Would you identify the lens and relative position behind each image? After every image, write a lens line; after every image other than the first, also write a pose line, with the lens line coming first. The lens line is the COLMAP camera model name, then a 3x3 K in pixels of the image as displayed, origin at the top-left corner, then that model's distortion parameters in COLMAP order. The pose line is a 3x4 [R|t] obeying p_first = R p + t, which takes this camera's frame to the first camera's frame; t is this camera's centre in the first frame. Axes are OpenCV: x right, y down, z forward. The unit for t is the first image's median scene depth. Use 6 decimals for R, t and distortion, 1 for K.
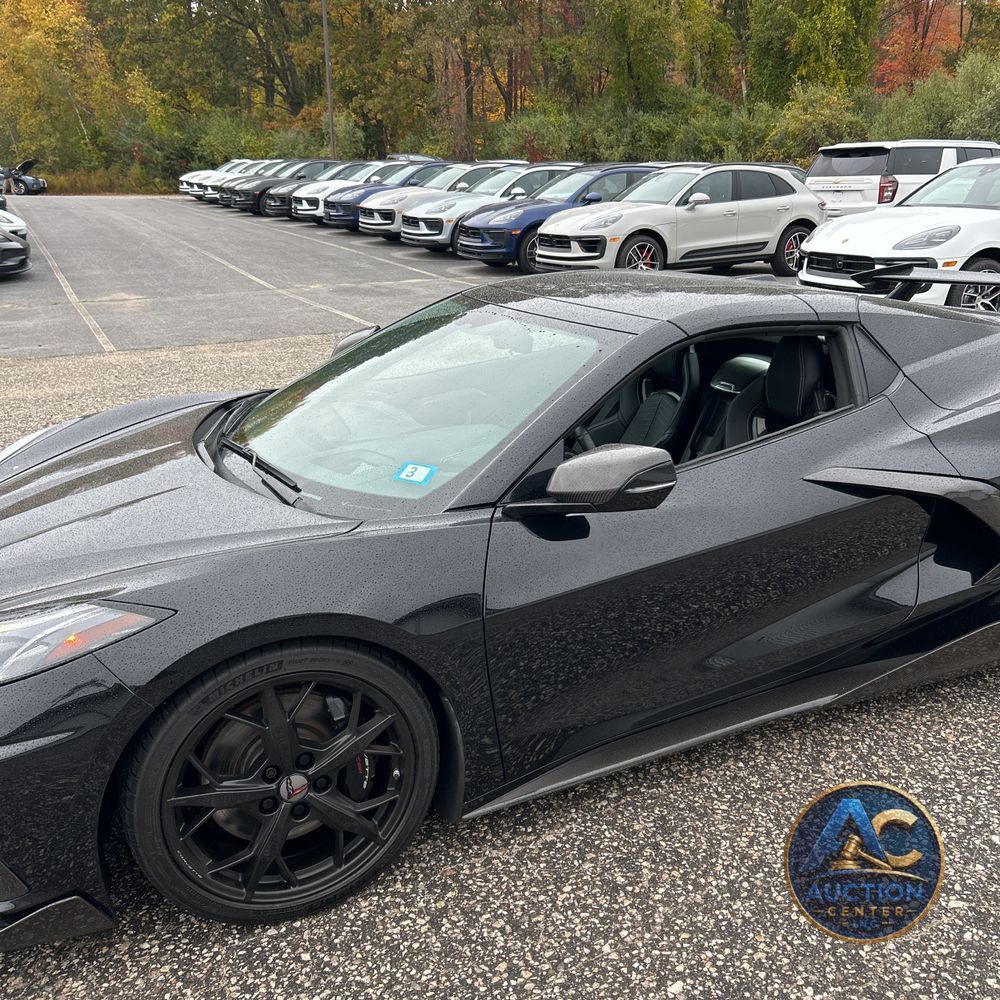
lens RADIAL K [[1001.4, 0, 514.7], [0, 1001.4, 510.4], [0, 0, 1]] dist [0.016642, 0.000000]
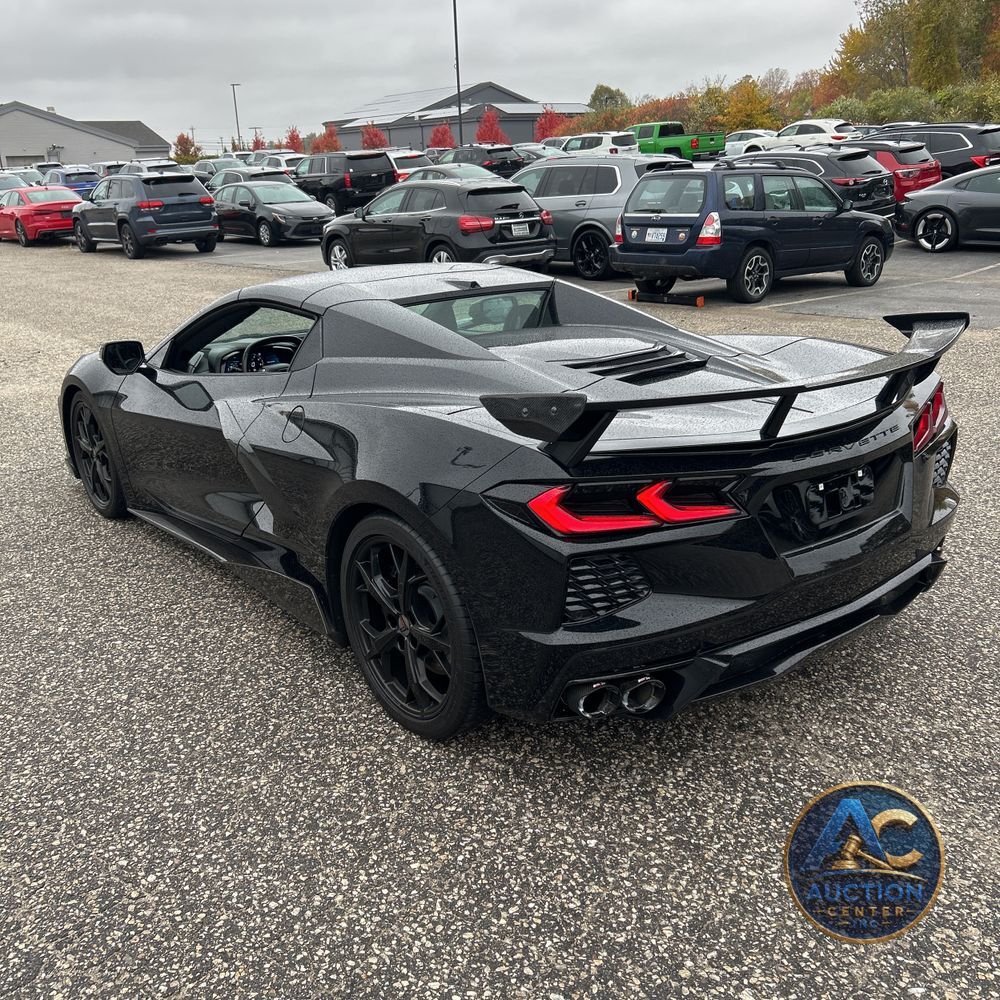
lens RADIAL K [[1001.4, 0, 497.0], [0, 1001.4, 499.0], [0, 0, 1]] dist [0.016642, 0.000000]
pose [[0.231053, 0.298582, -0.925993, 0.999986], [-0.272901, 0.933429, 0.232885, -0.199470], [0.933884, 0.198896, 0.297155, 0.530770]]
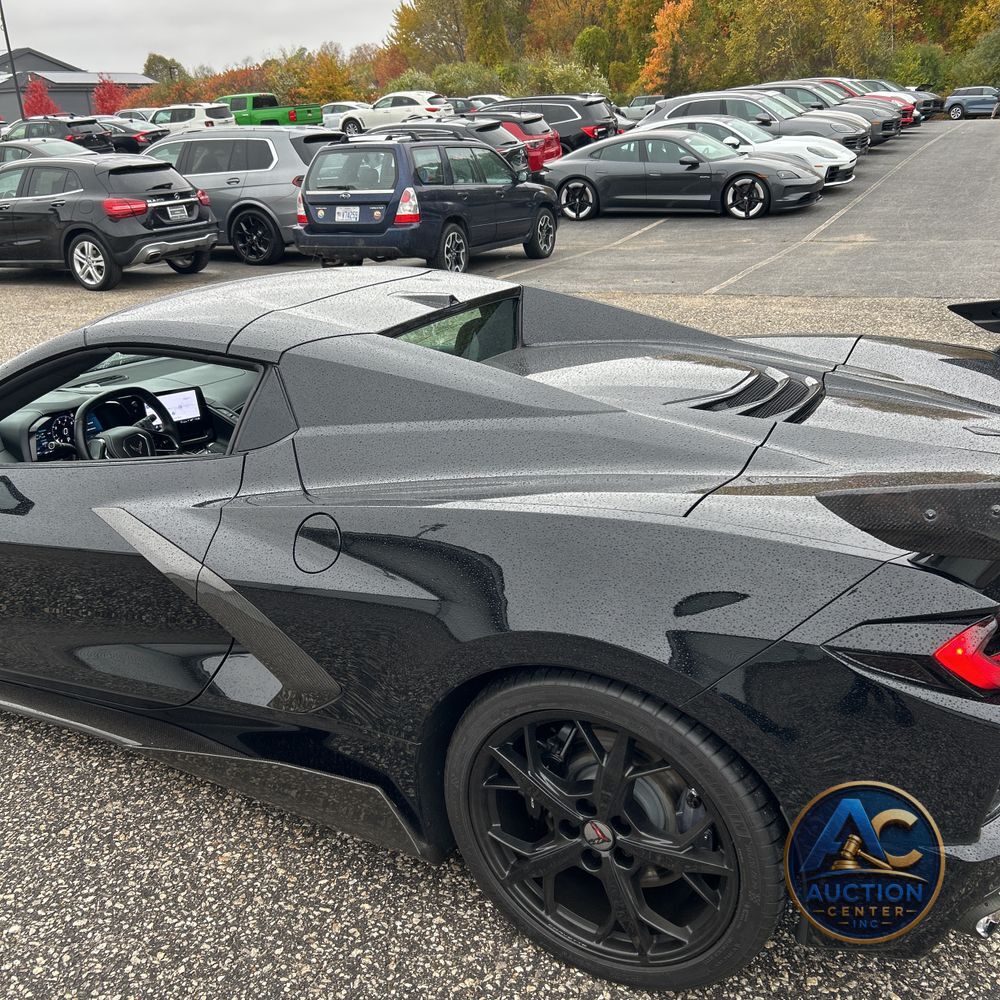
lens RADIAL K [[1001.4, 0, 483.0], [0, 1001.4, 501.9], [0, 0, 1]] dist [0.016642, 0.000000]
pose [[0.583305, 0.263025, -0.768487, 0.685323], [-0.213107, 0.962532, 0.167685, -0.154930], [0.783799, 0.065958, 0.617502, 0.376786]]
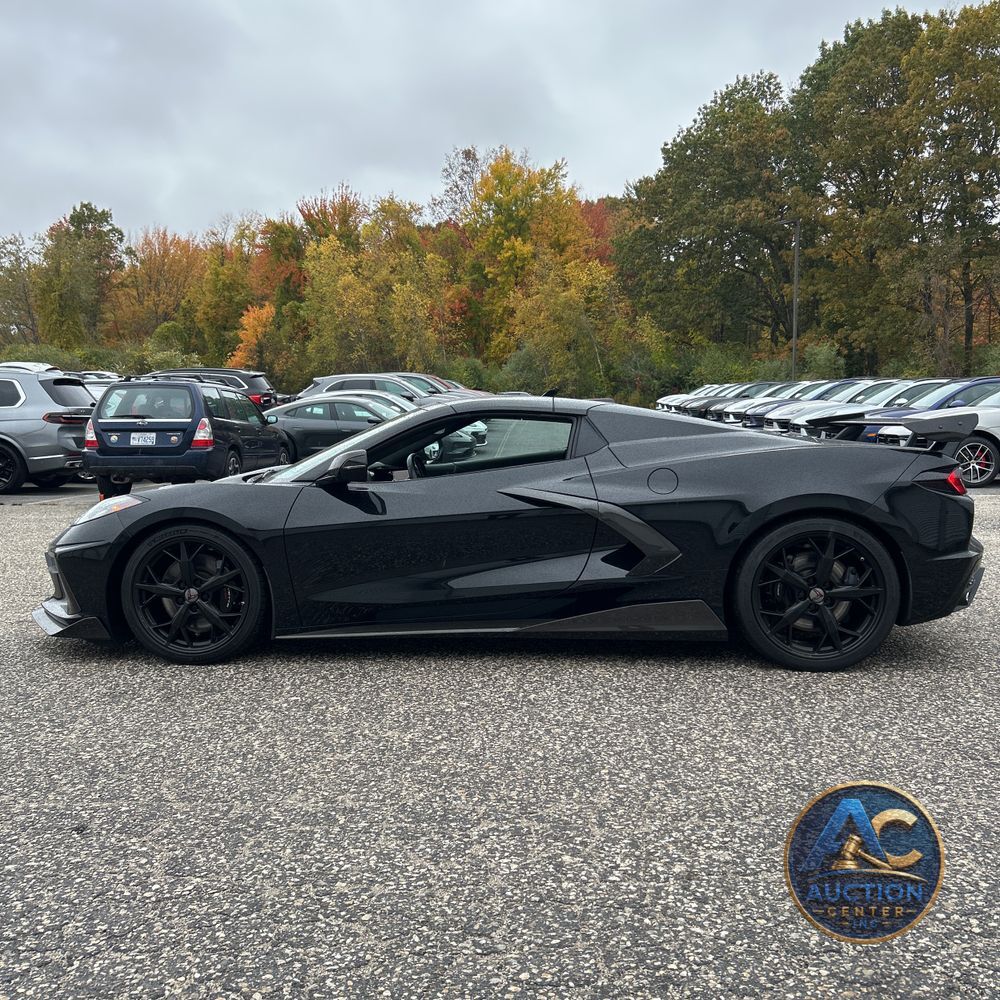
lens RADIAL K [[1001.4, 0, 502.8], [0, 1001.4, 500.3], [0, 0, 1]] dist [0.016642, 0.000000]
pose [[0.875119, 0.045299, -0.481783, 0.620117], [-0.152688, 0.970597, -0.186086, 0.167080], [0.459188, 0.236410, 0.856304, -0.264373]]
